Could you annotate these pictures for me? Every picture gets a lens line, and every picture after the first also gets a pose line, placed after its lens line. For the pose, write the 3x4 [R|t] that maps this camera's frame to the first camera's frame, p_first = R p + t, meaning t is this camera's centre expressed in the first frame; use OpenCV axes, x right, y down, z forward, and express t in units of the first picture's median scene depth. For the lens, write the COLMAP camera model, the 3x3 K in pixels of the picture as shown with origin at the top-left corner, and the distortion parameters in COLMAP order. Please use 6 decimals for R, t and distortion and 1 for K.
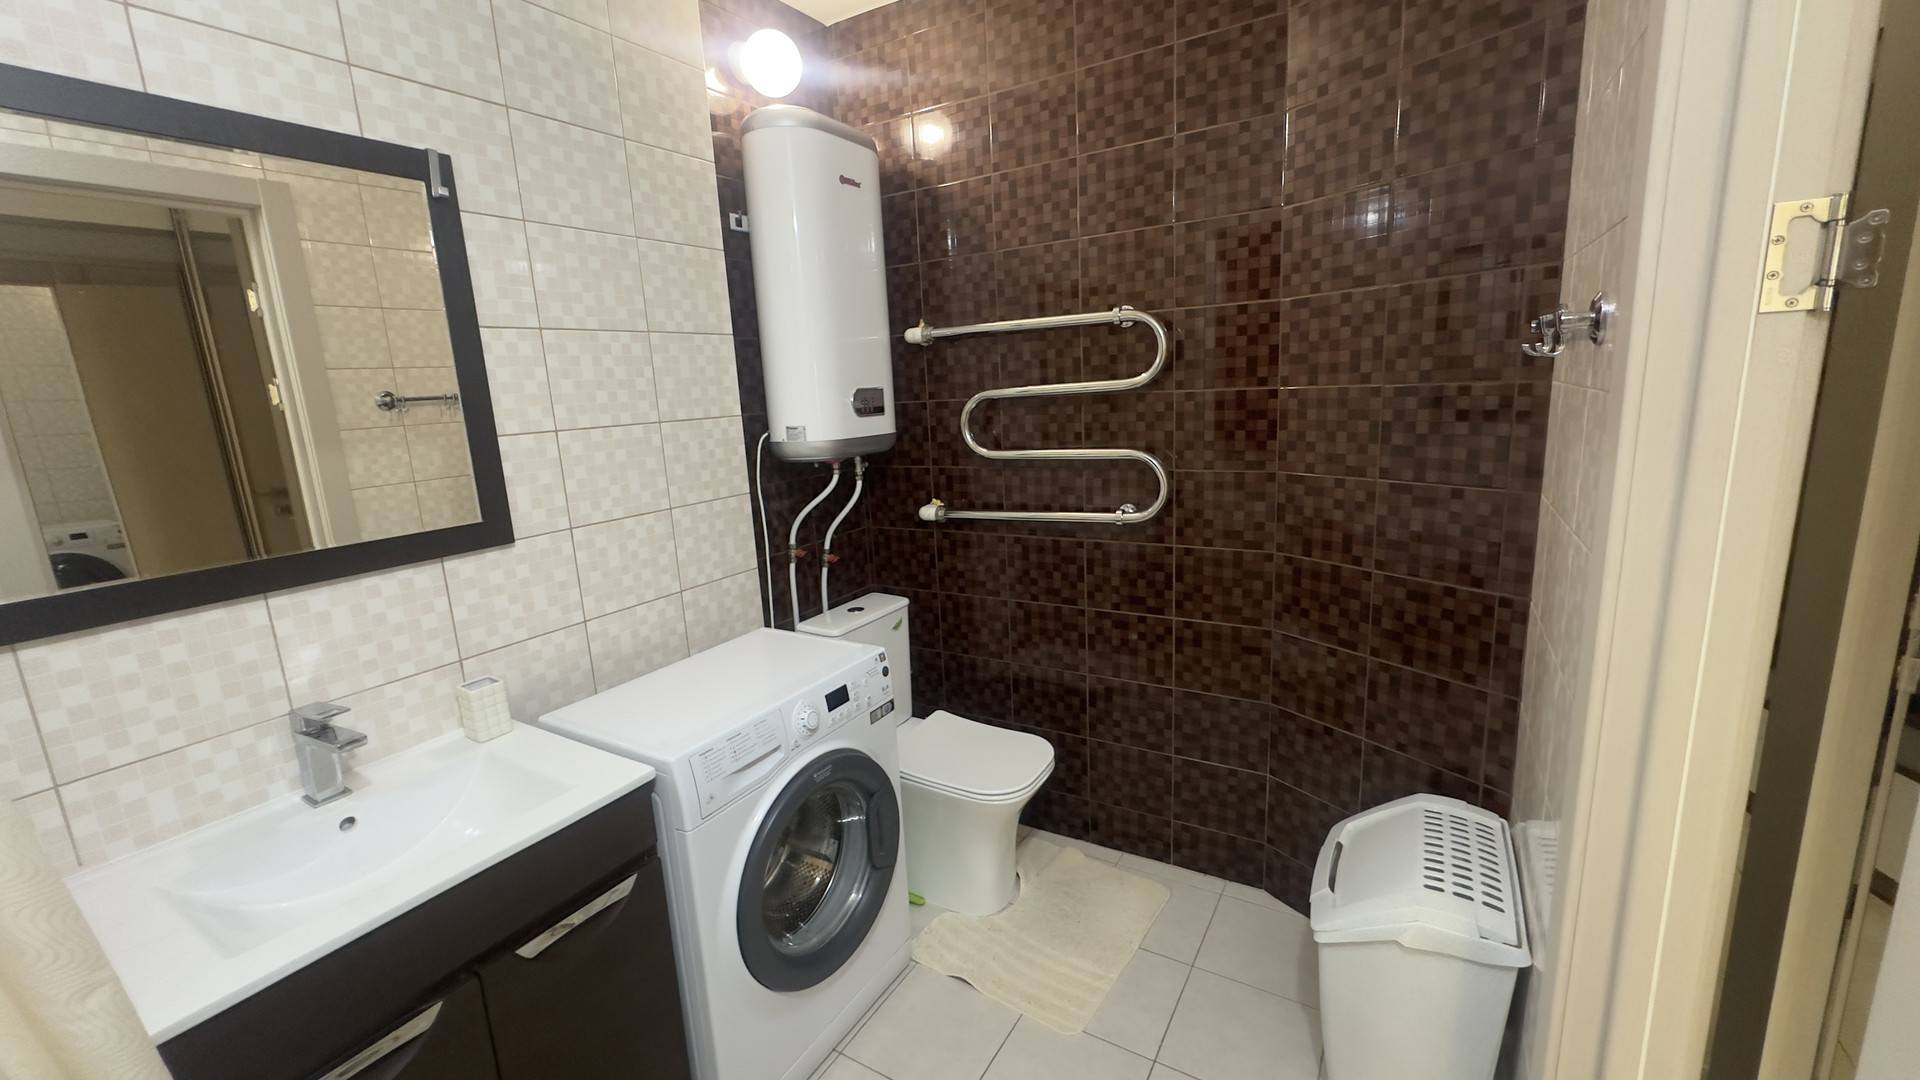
lens RADIAL K [[765.1, 0, 953.3], [0, 765.1, 543.5], [0, 0, 1]] dist [0.000262, 0.000482]
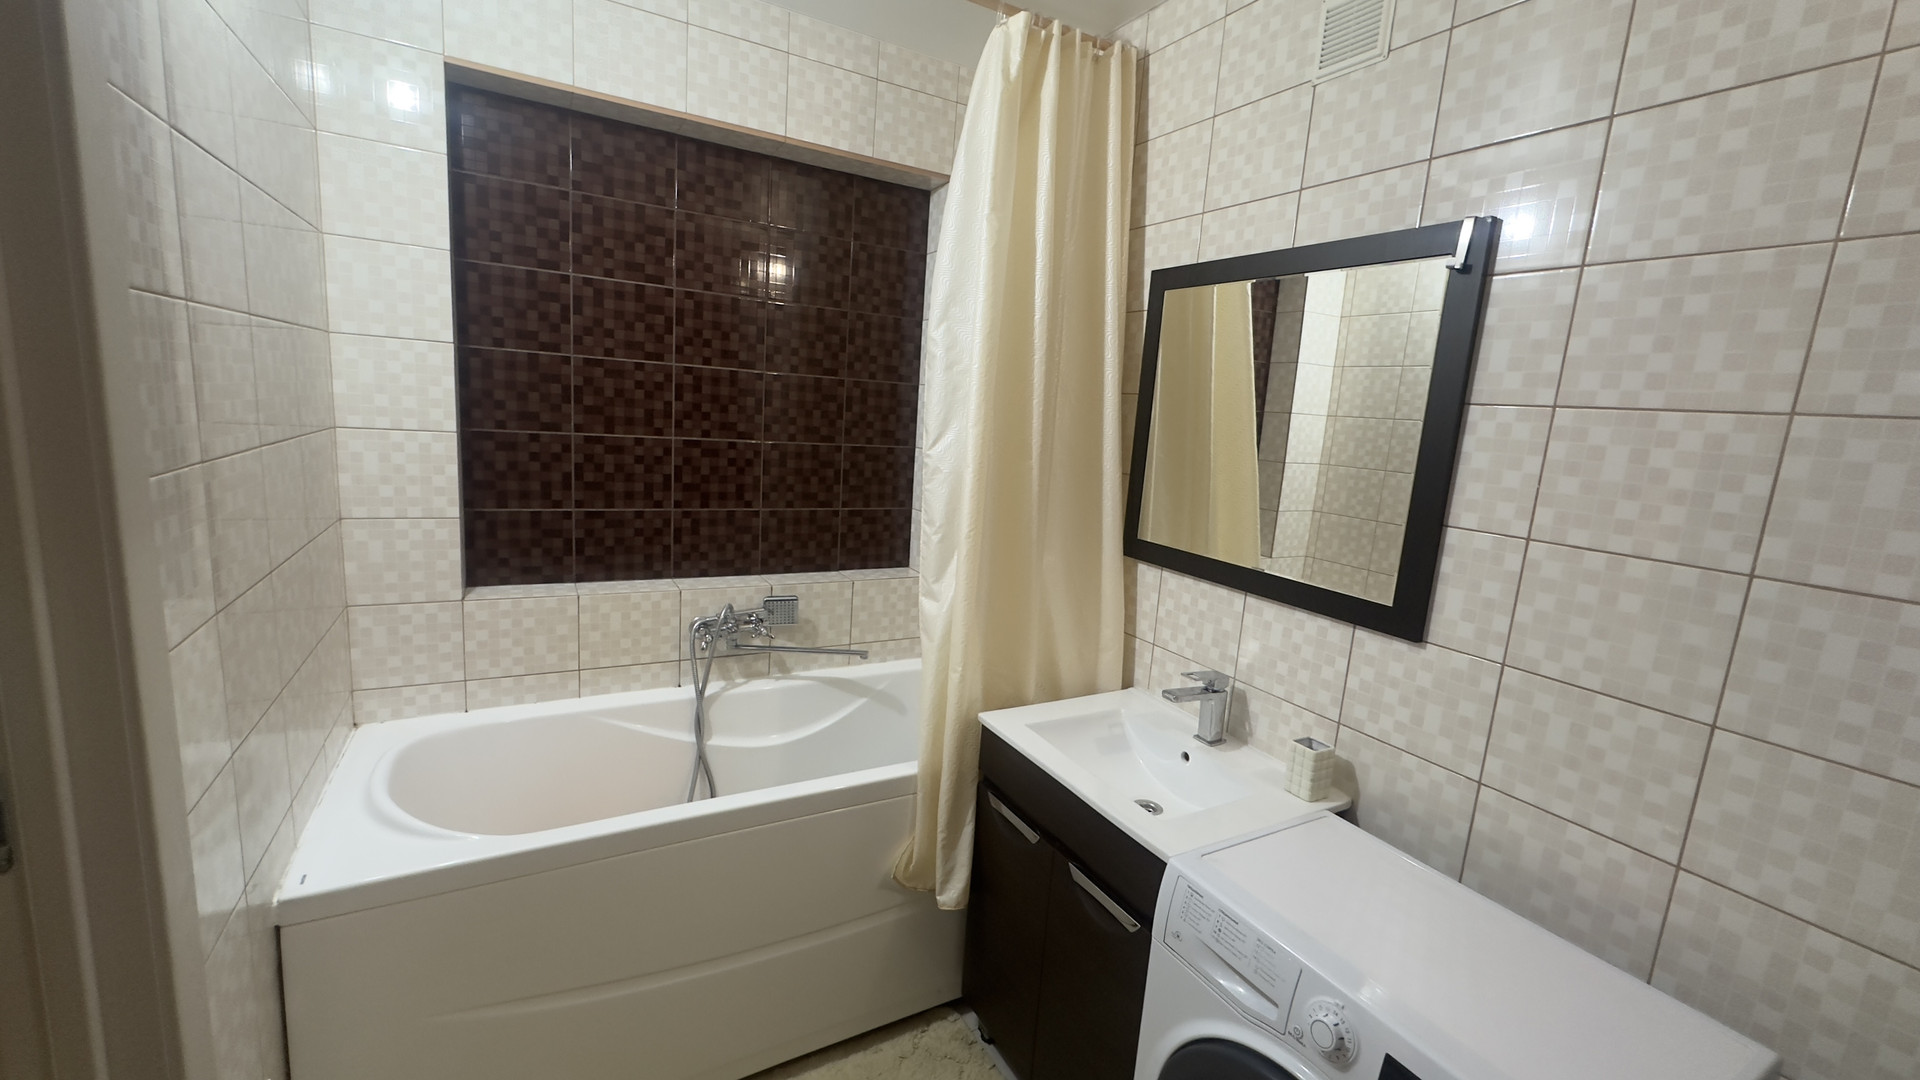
lens RADIAL K [[765.1, 0, 953.3], [0, 765.1, 543.5], [0, 0, 1]] dist [0.000262, 0.000482]
pose [[-0.494941, 0.168909, -0.852351, 0.420689], [-0.225216, 0.922467, 0.313582, -0.259529], [0.839232, 0.347167, -0.418526, 0.863947]]
